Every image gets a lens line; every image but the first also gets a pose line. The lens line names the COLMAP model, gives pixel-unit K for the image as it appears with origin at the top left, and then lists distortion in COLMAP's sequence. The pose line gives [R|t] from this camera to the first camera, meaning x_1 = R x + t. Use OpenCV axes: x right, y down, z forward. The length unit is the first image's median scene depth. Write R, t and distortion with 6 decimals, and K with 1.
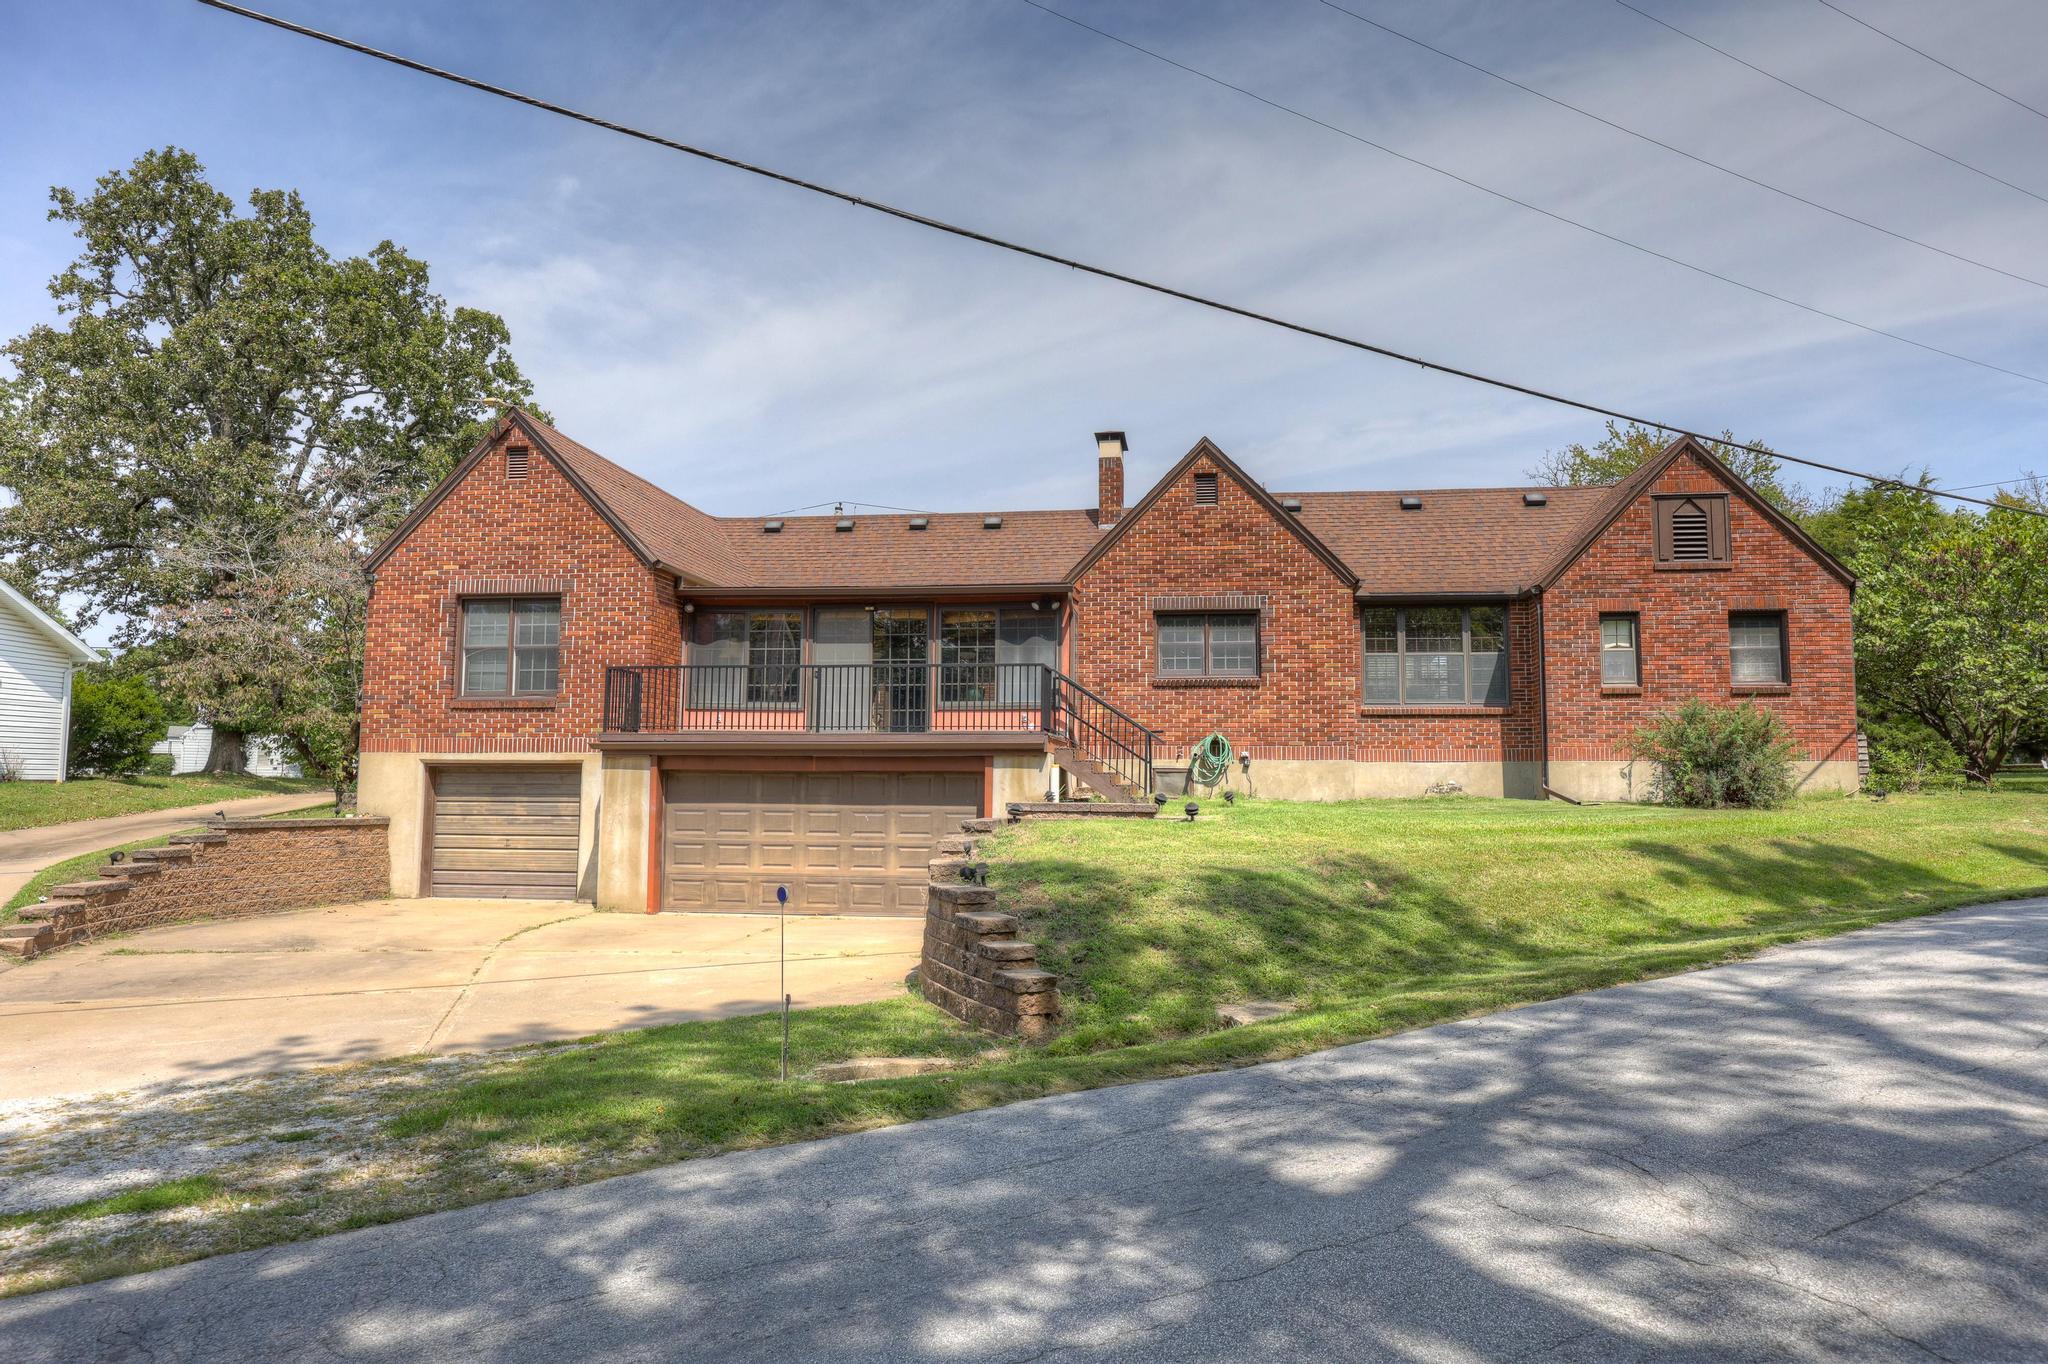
lens RADIAL K [[1279.4, 0, 1022.6], [0, 1279.4, 685.1], [0, 0, 1]] dist [-0.003044, 0.003953]
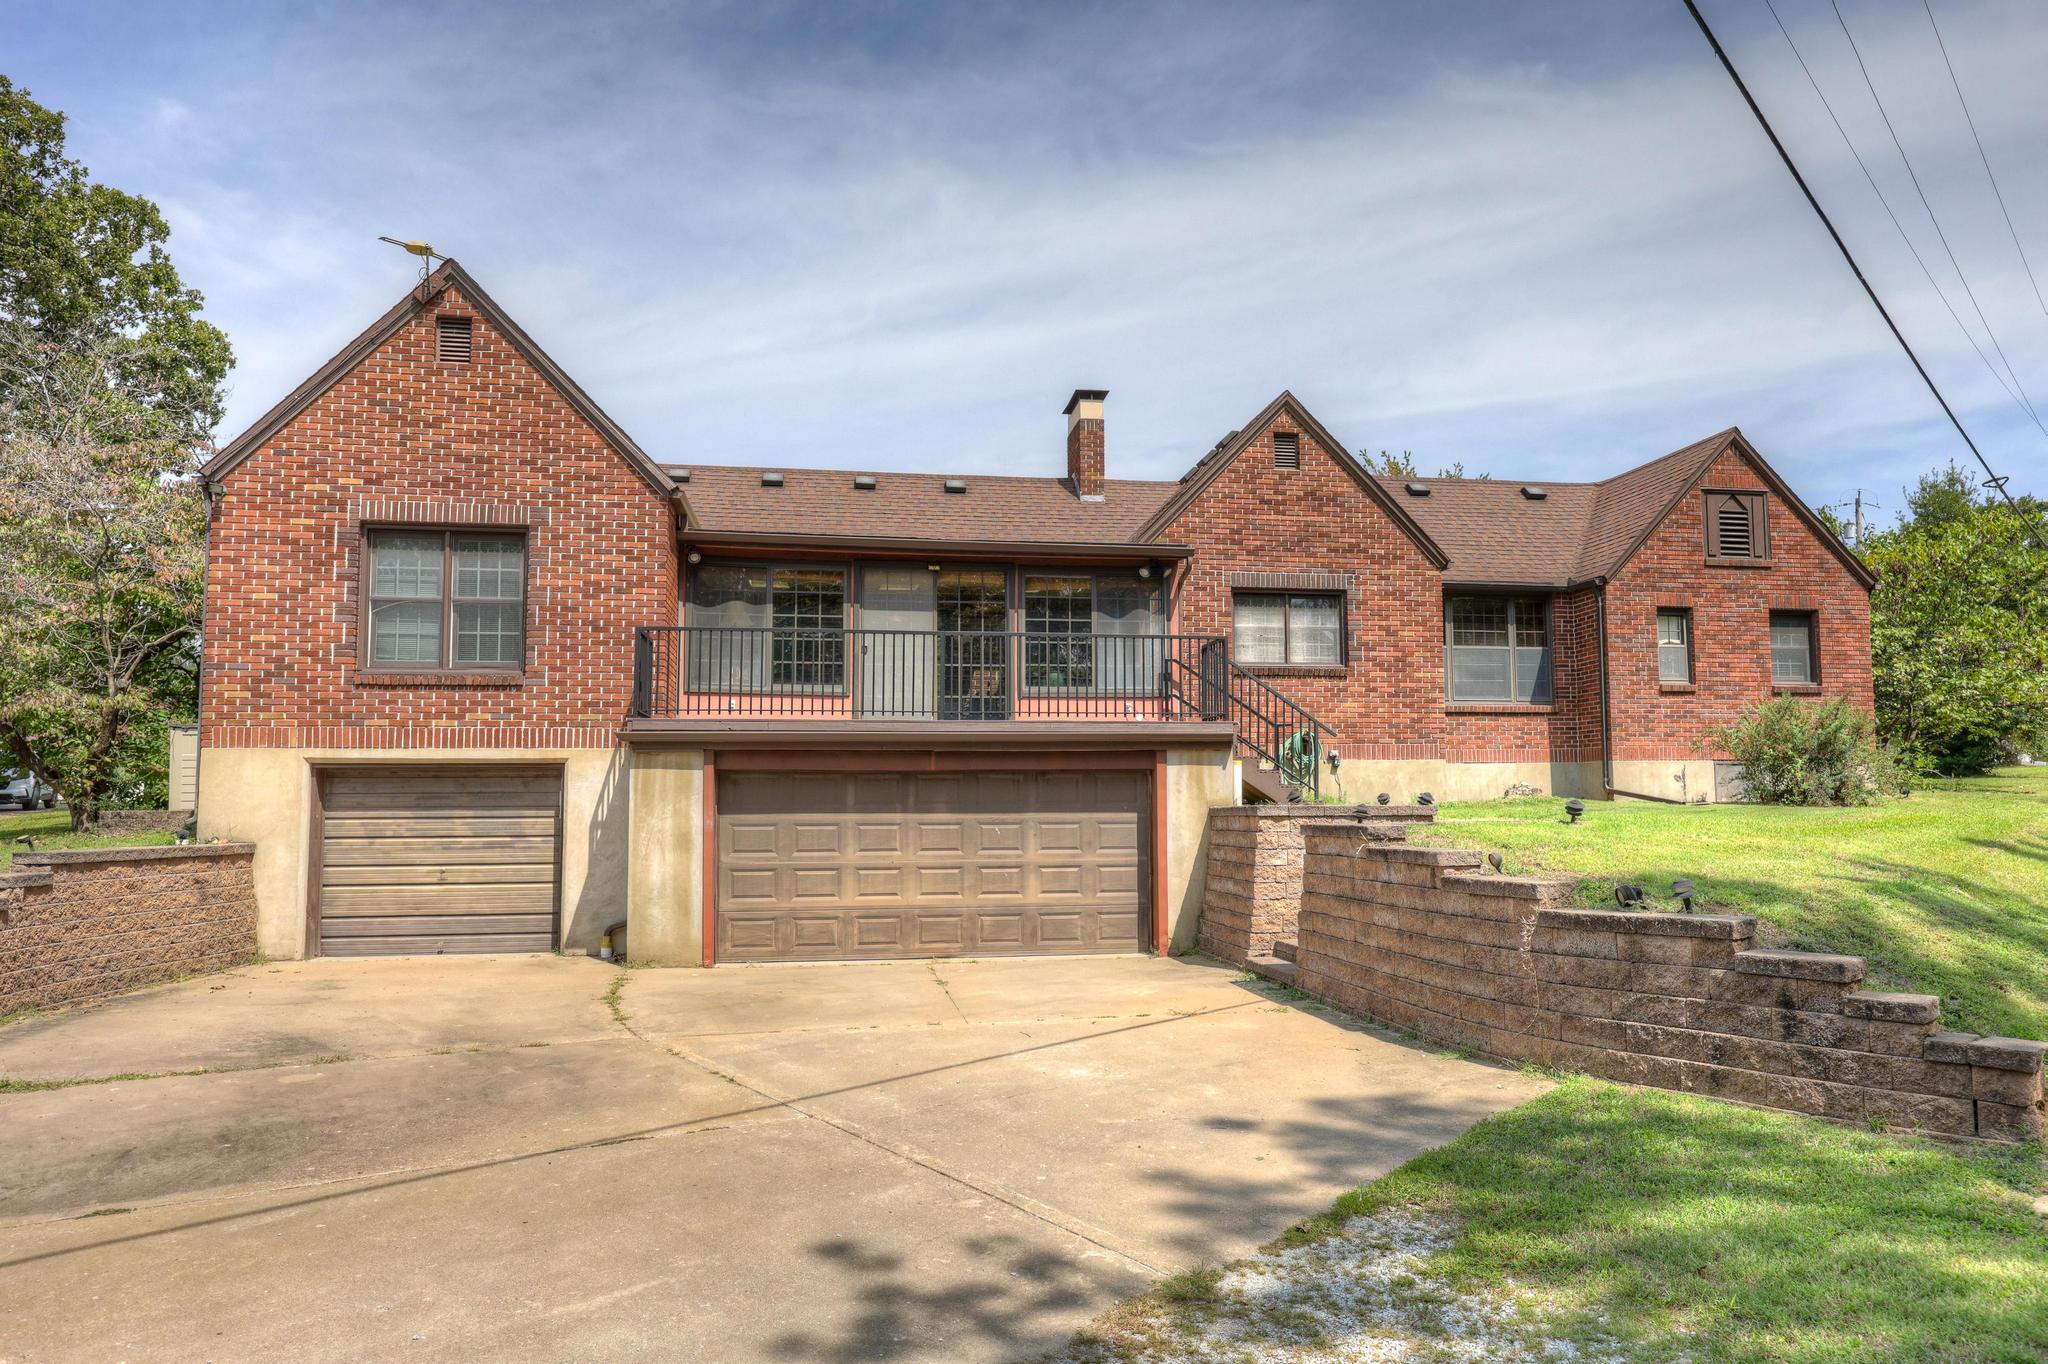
lens RADIAL K [[1279.4, 0, 1044.4], [0, 1279.4, 723.7], [0, 0, 1]] dist [-0.003044, 0.003953]
pose [[0.955183, 0.007632, 0.295918, -0.286938], [-0.012101, 0.999839, 0.013273, 0.025054], [-0.295769, -0.016259, 0.955121, 0.220878]]
